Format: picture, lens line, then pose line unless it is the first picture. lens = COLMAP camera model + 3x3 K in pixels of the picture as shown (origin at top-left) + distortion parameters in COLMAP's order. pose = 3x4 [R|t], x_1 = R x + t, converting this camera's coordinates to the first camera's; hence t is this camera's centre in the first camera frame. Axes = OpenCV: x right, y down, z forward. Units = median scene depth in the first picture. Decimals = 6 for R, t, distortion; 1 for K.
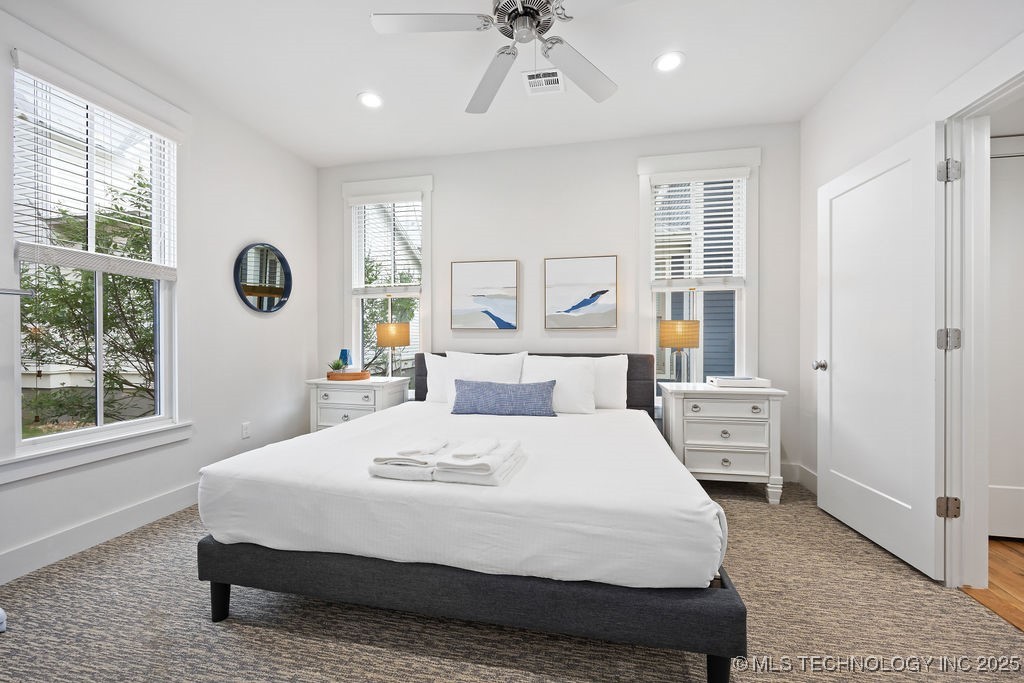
lens RADIAL K [[414.0, 0, 512.0], [0, 414.0, 341.5], [0, 0, 1]] dist [0.002365, 0.000171]
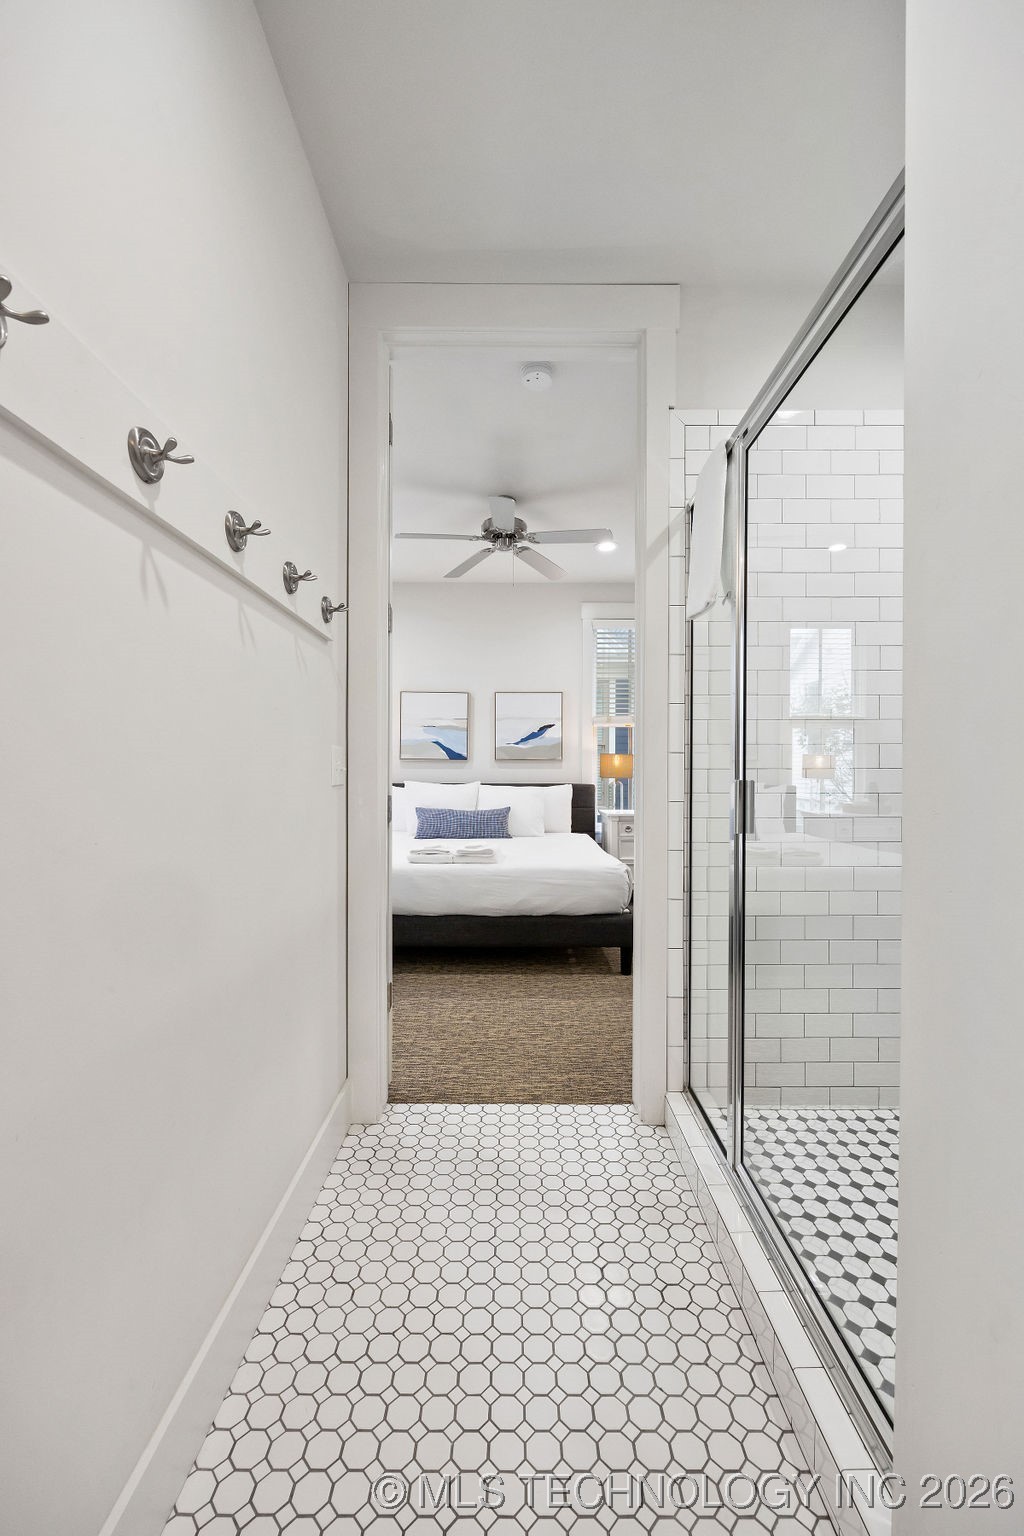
lens RADIAL K [[611.0, 0, 515.9], [0, 611.0, 774.8], [0, 0, 1]] dist [-0.004017, -0.000290]
pose [[0.980792, 0.004173, 0.195010, -0.172669], [-0.004810, 0.999985, 0.002797, 0.002339], [-0.194996, -0.003682, 0.980797, -0.527850]]
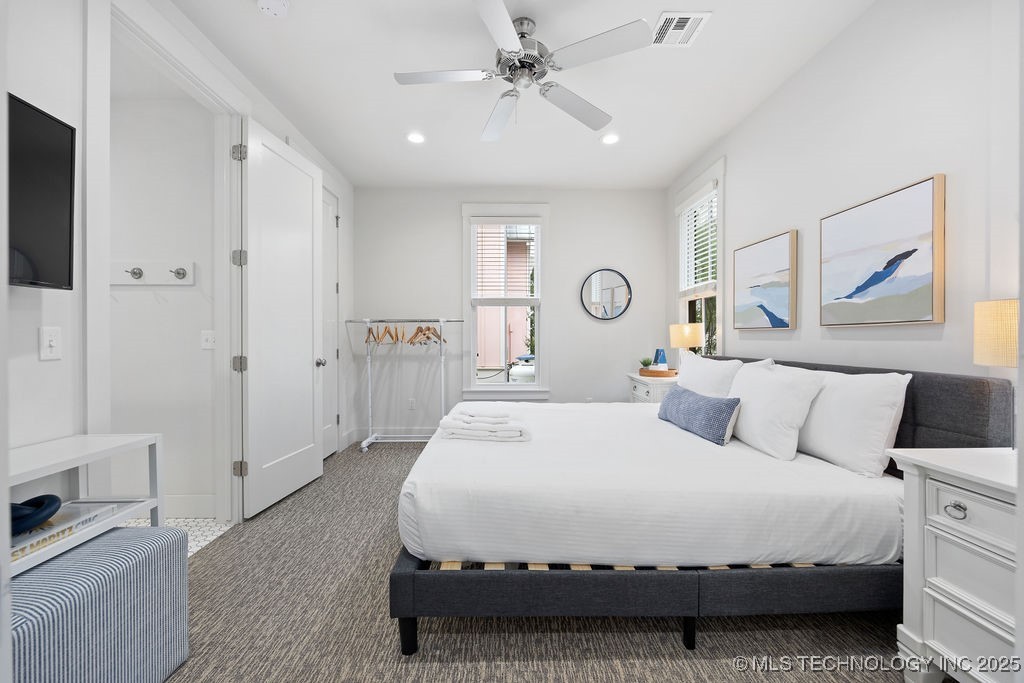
lens RADIAL K [[408.0, 0, 507.3], [0, 408.0, 341.4], [0, 0, 1]] dist [-0.002245, -0.000265]
pose [[0.211788, 0.009561, -0.977269, 0.622883], [-0.004102, 0.999952, 0.008894, -0.010410], [0.977307, 0.002125, 0.211817, 0.388618]]
